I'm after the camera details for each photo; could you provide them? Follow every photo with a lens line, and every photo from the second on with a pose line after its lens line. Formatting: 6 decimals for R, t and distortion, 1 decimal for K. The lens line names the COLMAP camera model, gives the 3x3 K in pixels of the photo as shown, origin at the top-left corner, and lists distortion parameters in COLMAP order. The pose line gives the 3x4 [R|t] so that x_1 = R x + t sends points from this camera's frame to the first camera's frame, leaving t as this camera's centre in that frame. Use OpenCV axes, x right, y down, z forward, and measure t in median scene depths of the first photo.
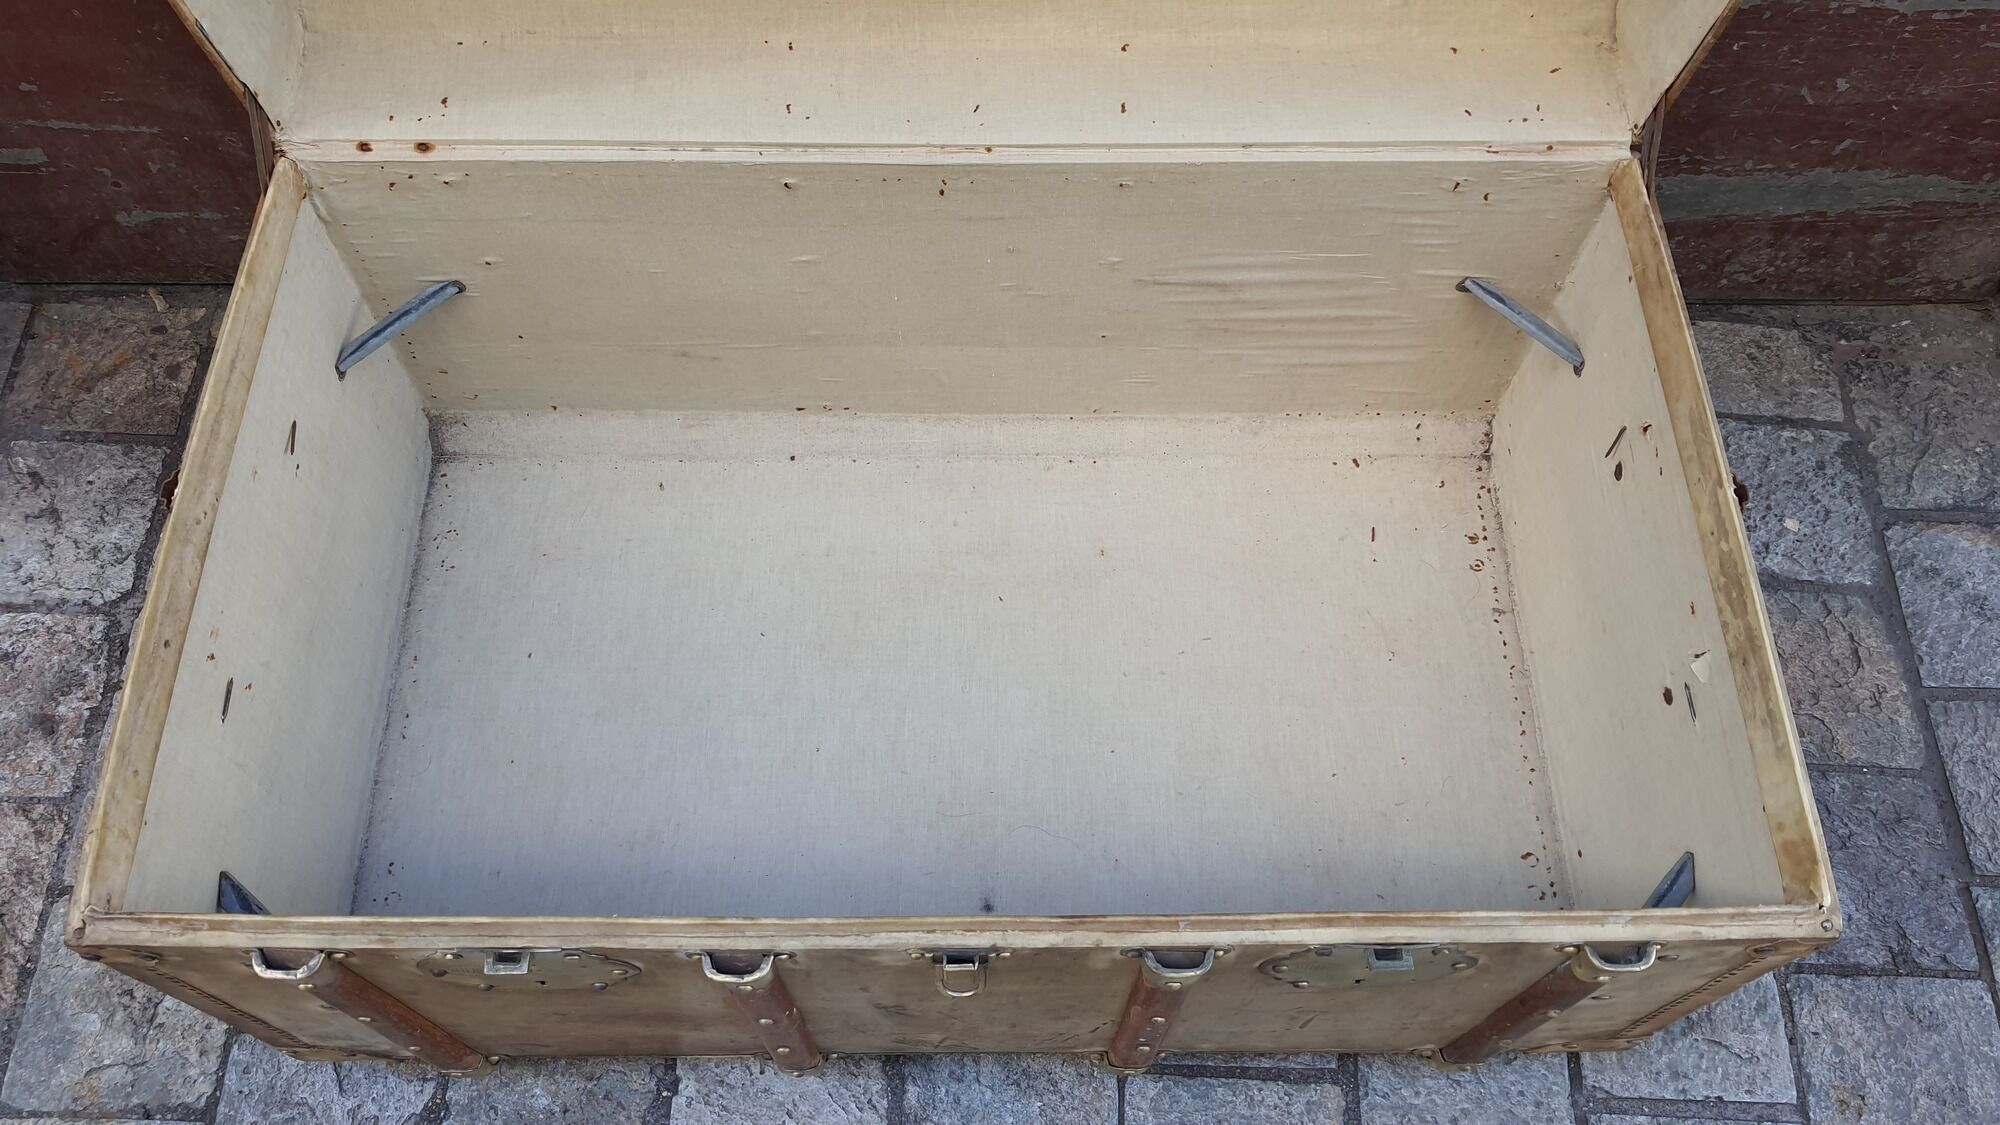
lens RADIAL K [[1561.6, 0, 989.3], [0, 1561.6, 544.8], [0, 0, 1]] dist [0.042261, -0.072739]
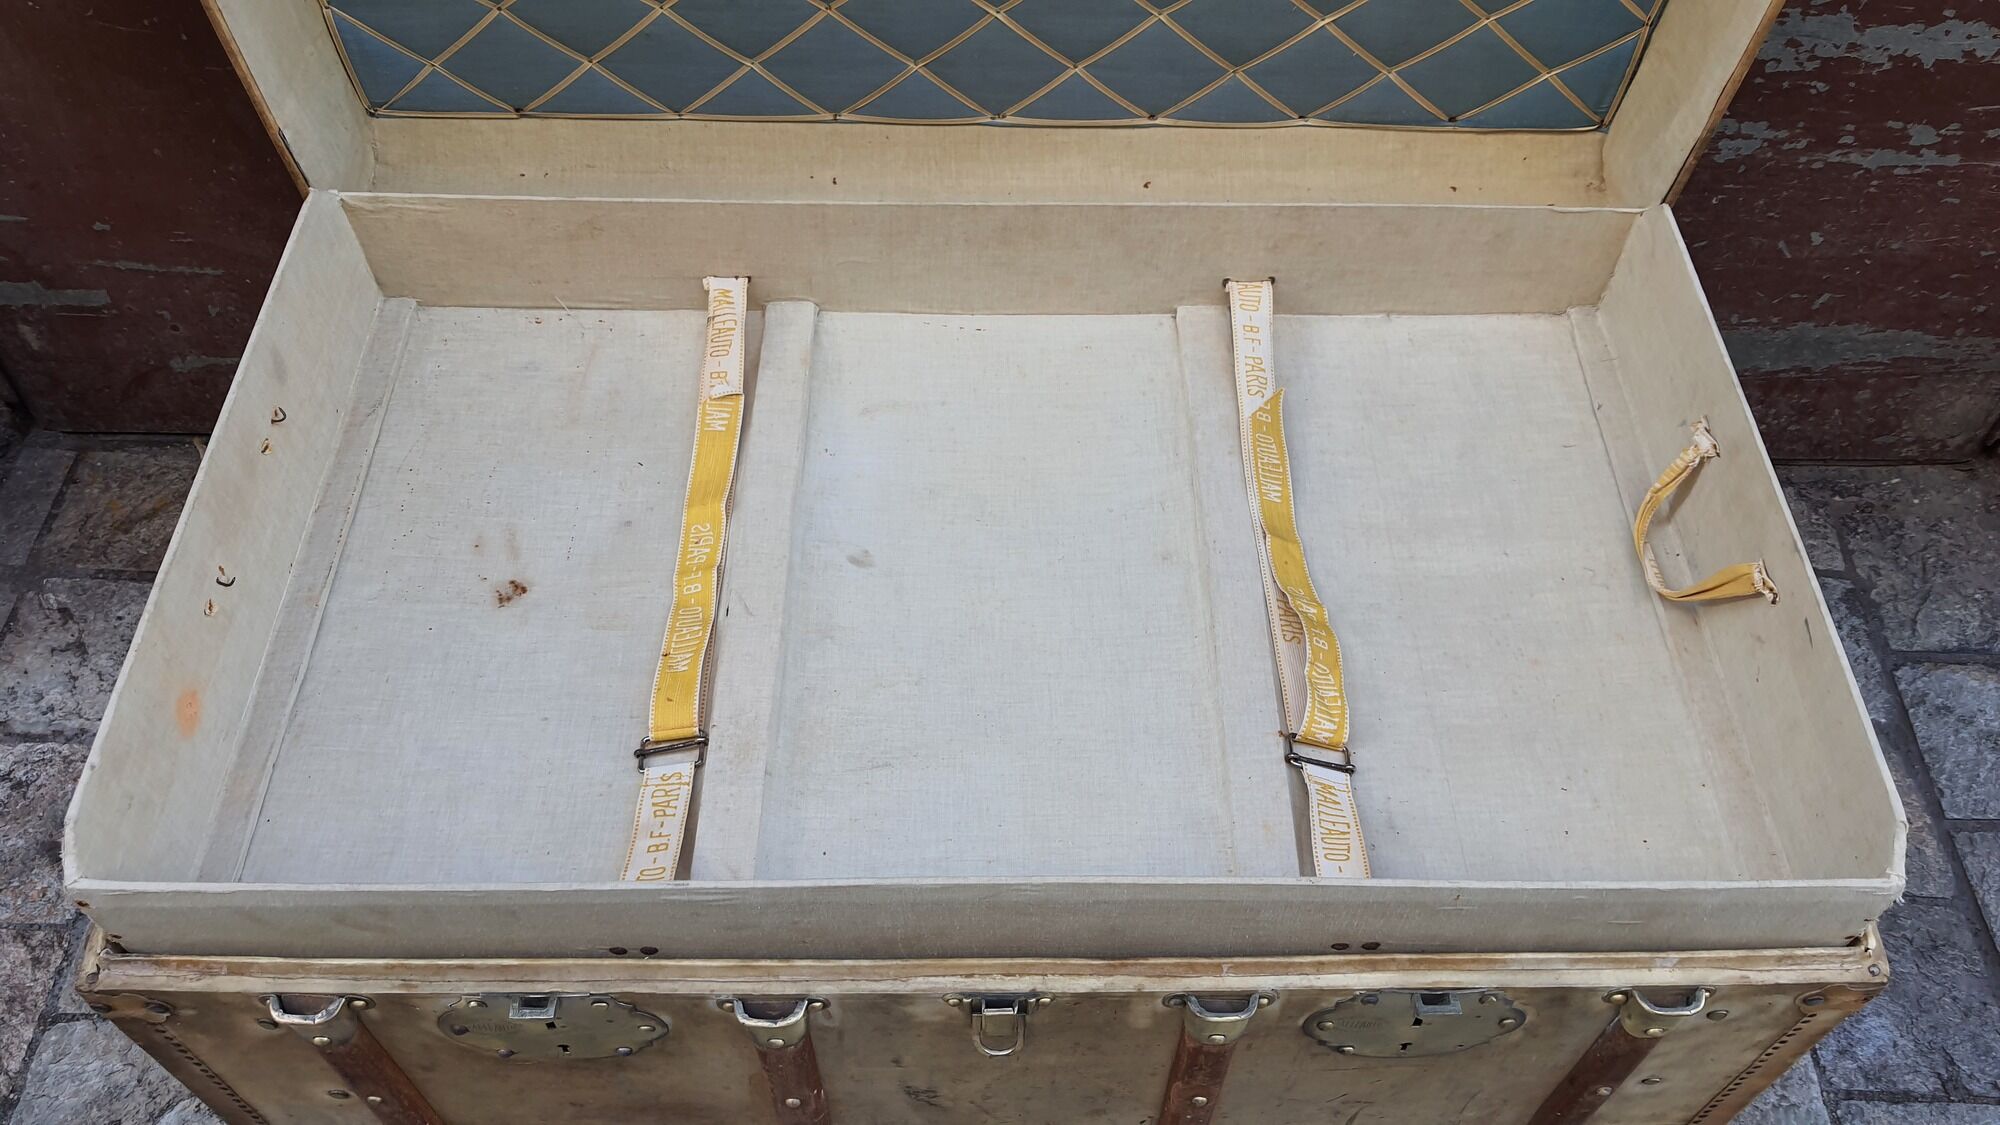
lens RADIAL K [[1568.1, 0, 1021.0], [0, 1568.1, 559.9], [0, 0, 1]] dist [0.029807, -0.056720]
pose [[0.999850, 0.003404, 0.016977, -0.015682], [-0.000460, 0.985365, -0.170455, 0.110099], [-0.017308, 0.170422, 0.985219, -0.008670]]
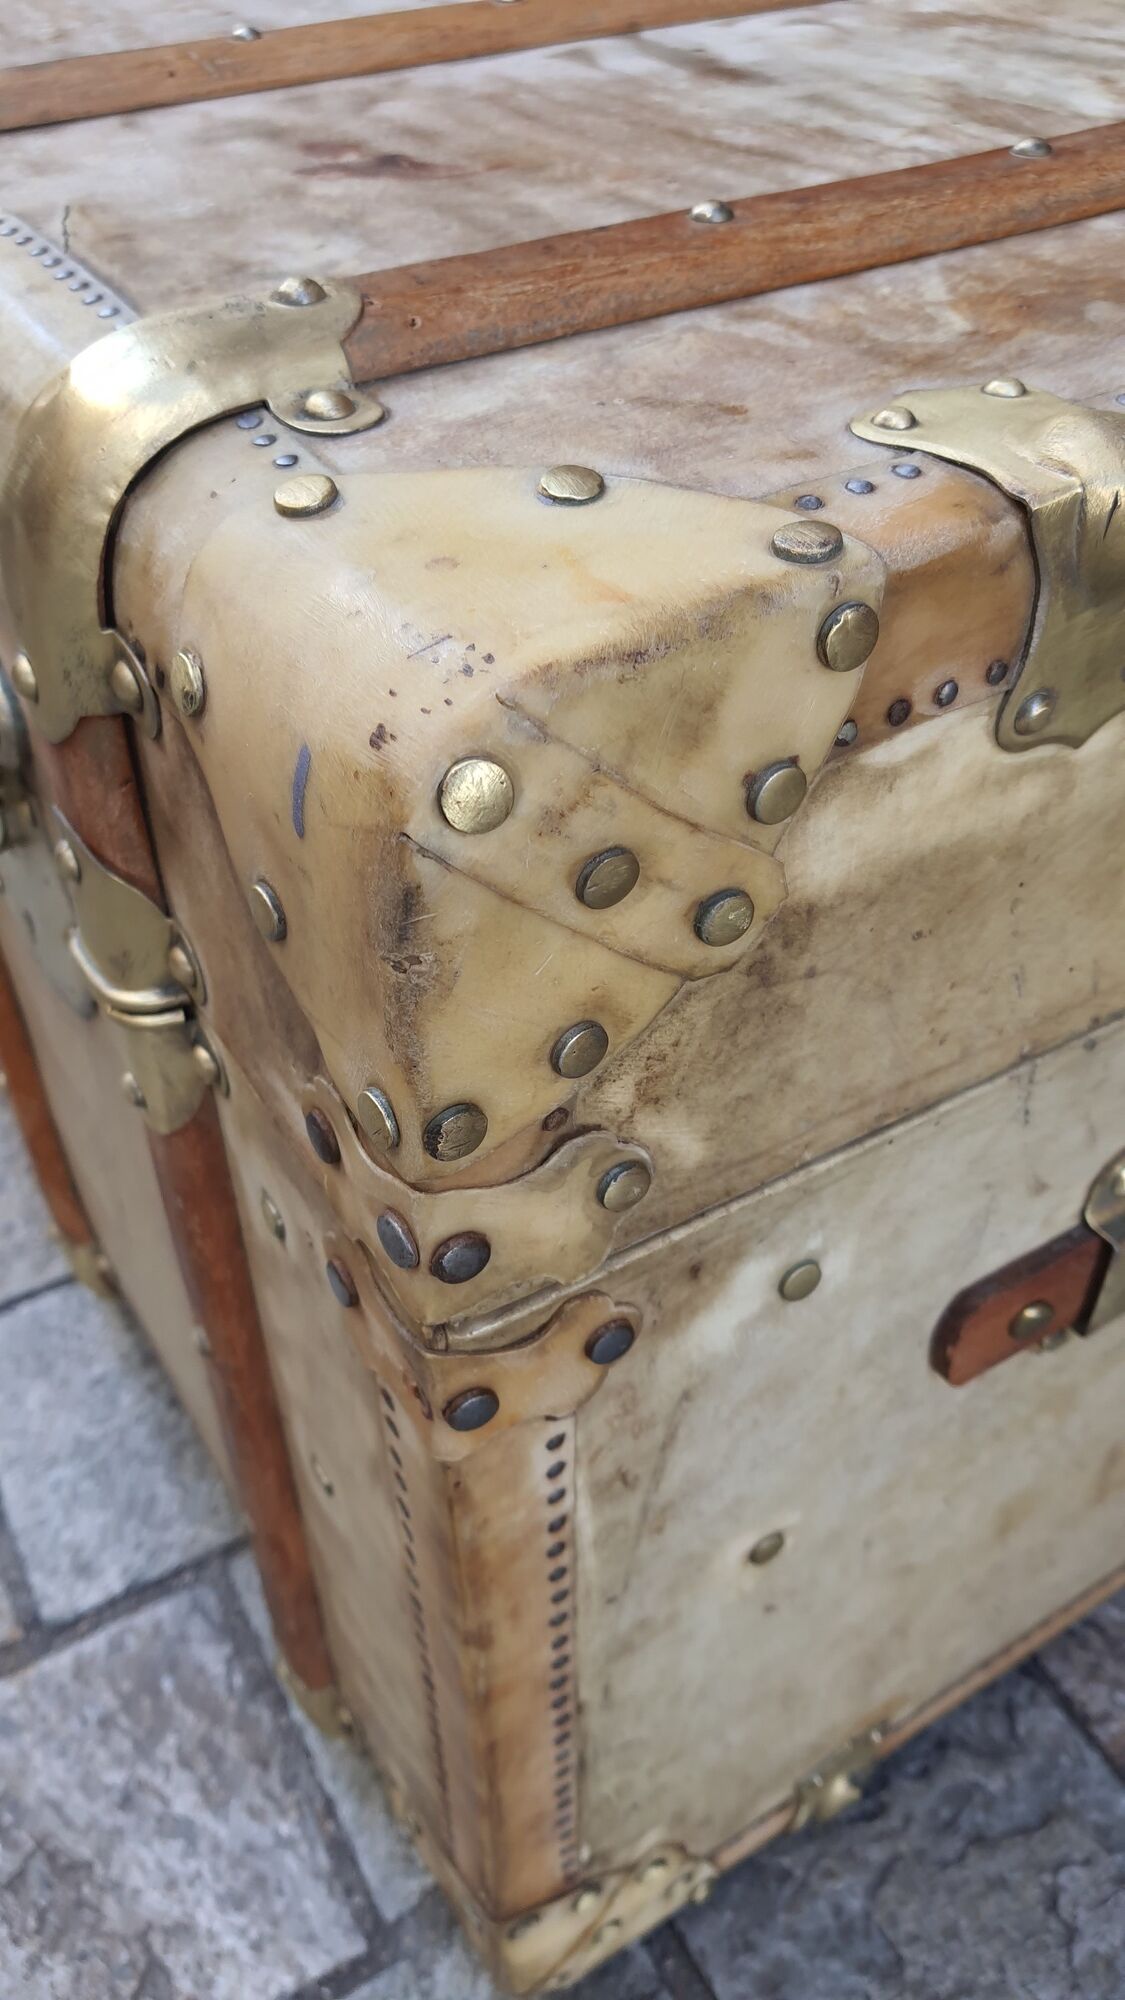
lens RADIAL K [[1592.8, 0, 548.6], [0, 1592.8, 1006.3], [0, 0, 1]] dist [0.072988, -0.156204]
pose [[0.523861, 0.553501, -0.647462, 0.530729], [-0.745395, 0.665758, -0.033956, 0.207892], [0.412258, 0.500403, 0.761341, 0.471149]]
